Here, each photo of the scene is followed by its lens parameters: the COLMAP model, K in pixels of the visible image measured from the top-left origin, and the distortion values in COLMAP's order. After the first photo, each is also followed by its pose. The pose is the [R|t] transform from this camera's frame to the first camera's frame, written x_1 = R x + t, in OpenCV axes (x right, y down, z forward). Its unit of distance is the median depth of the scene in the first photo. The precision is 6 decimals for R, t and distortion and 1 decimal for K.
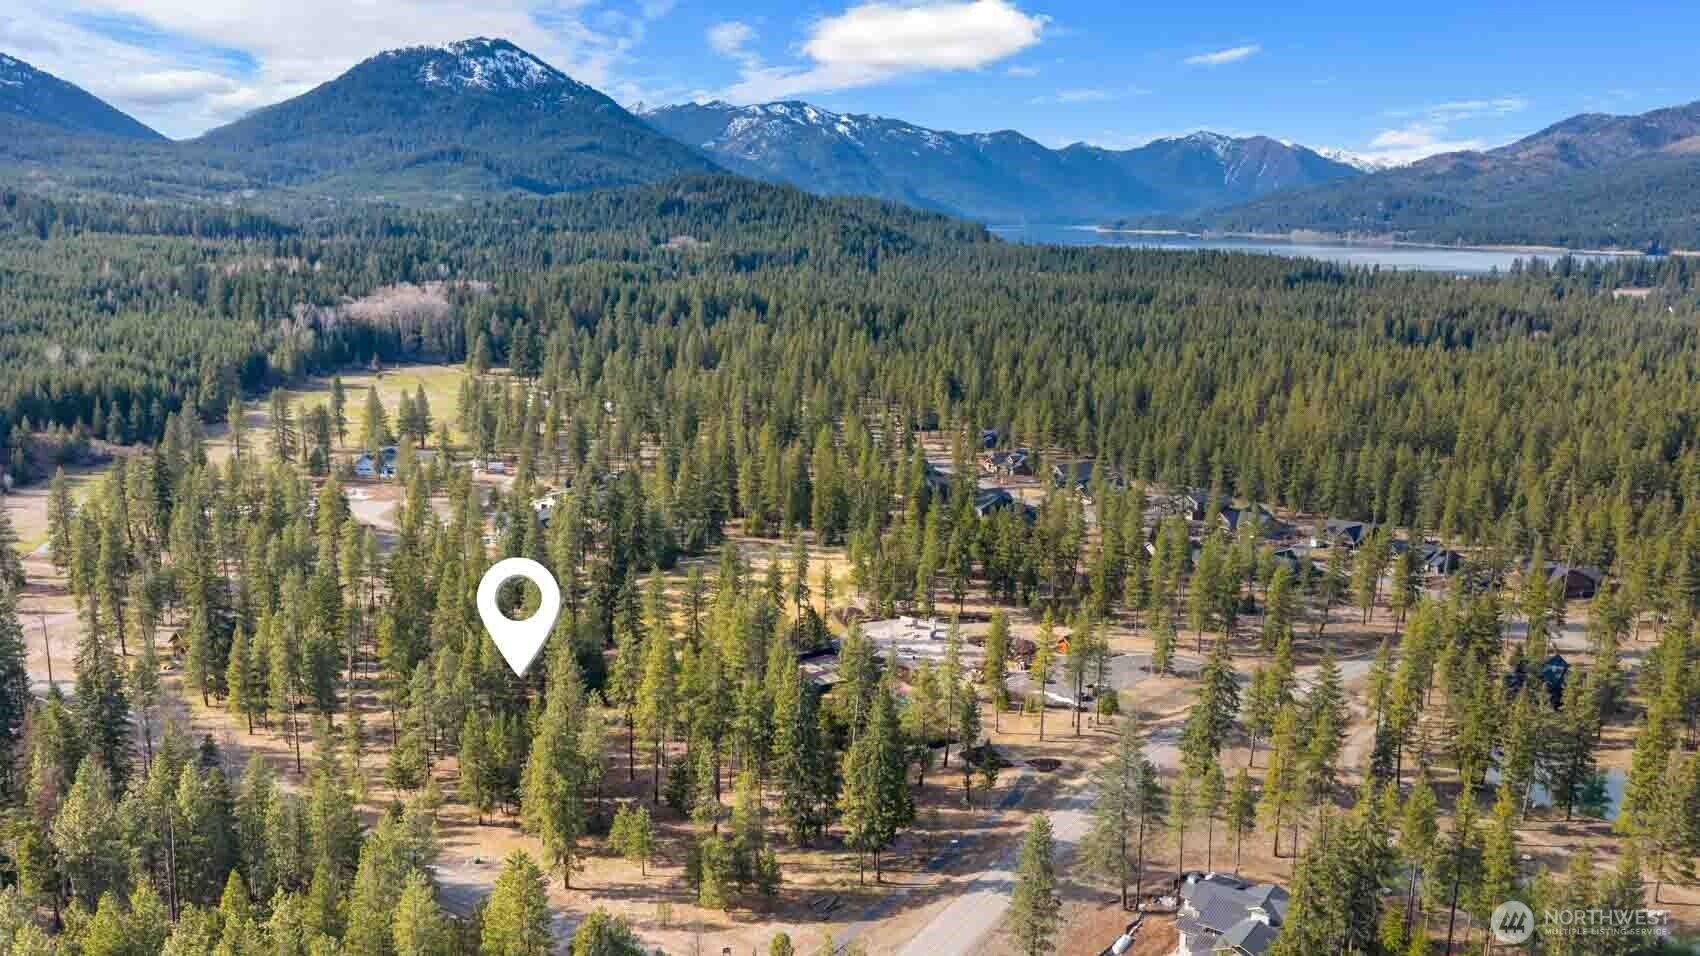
lens RADIAL K [[1379.3, 0, 856.4], [0, 1379.3, 484.0], [0, 0, 1]] dist [0.042888, -0.079632]
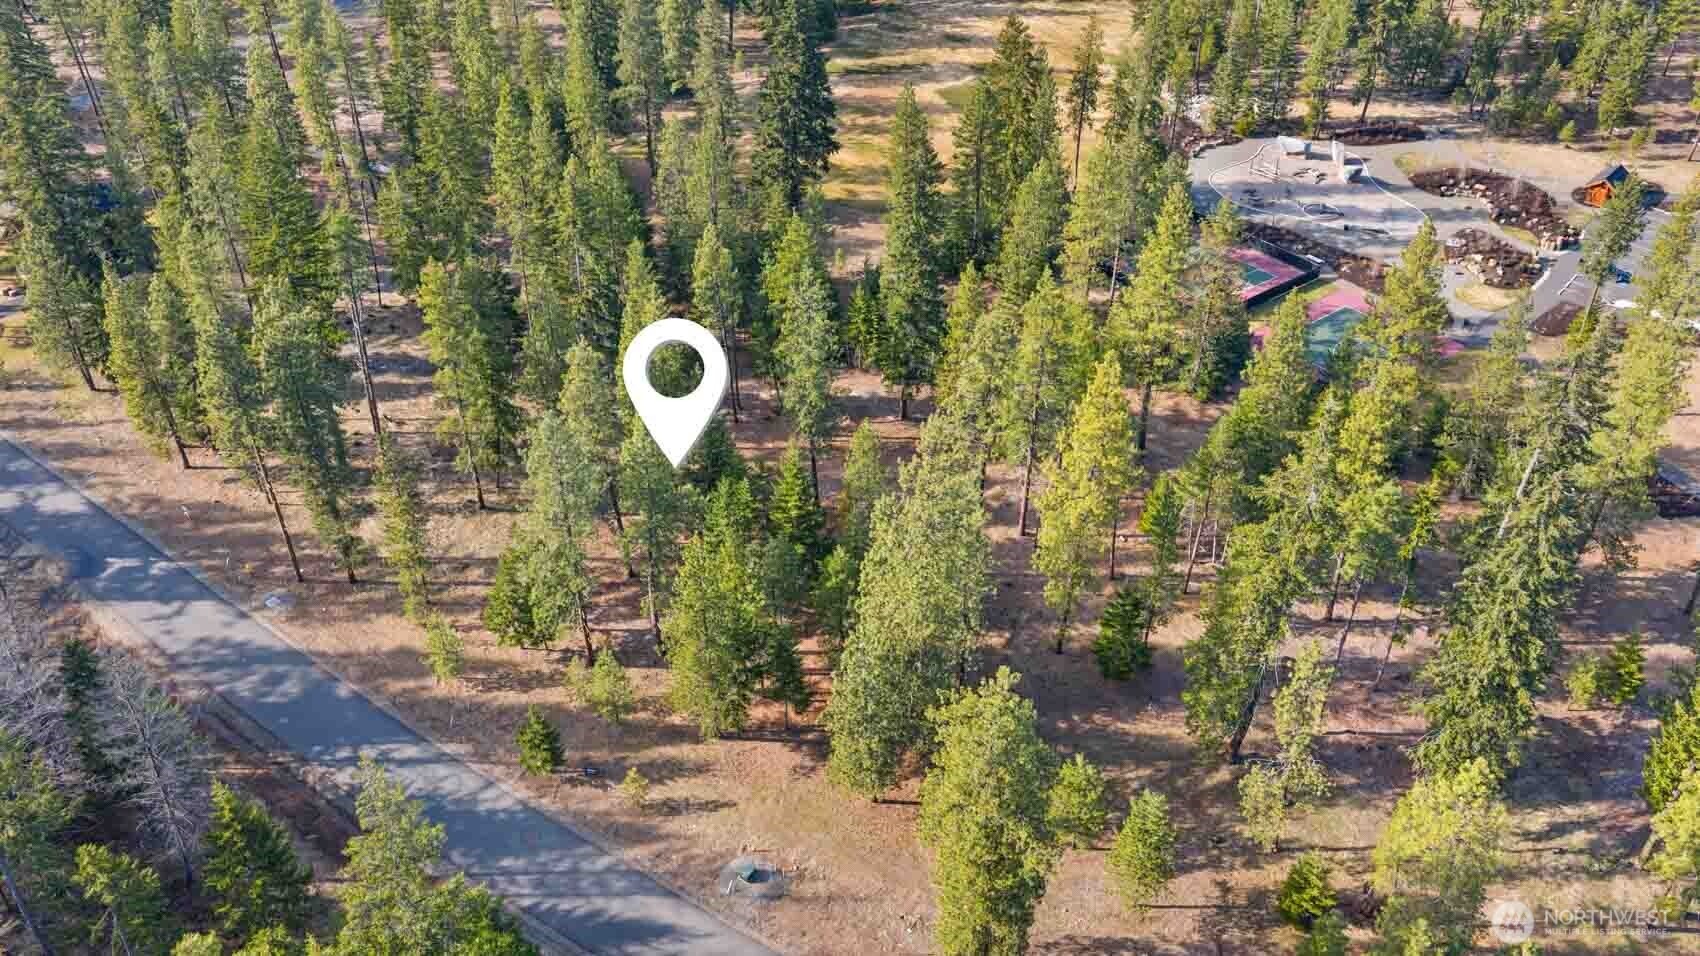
lens RADIAL K [[1379.3, 0, 856.4], [0, 1379.3, 484.0], [0, 0, 1]] dist [0.042888, -0.079632]
pose [[0.999438, -0.031026, 0.012687, -0.057805], [0.022882, 0.908100, 0.418127, -0.006685], [-0.024494, -0.417602, 0.908300, 0.154963]]
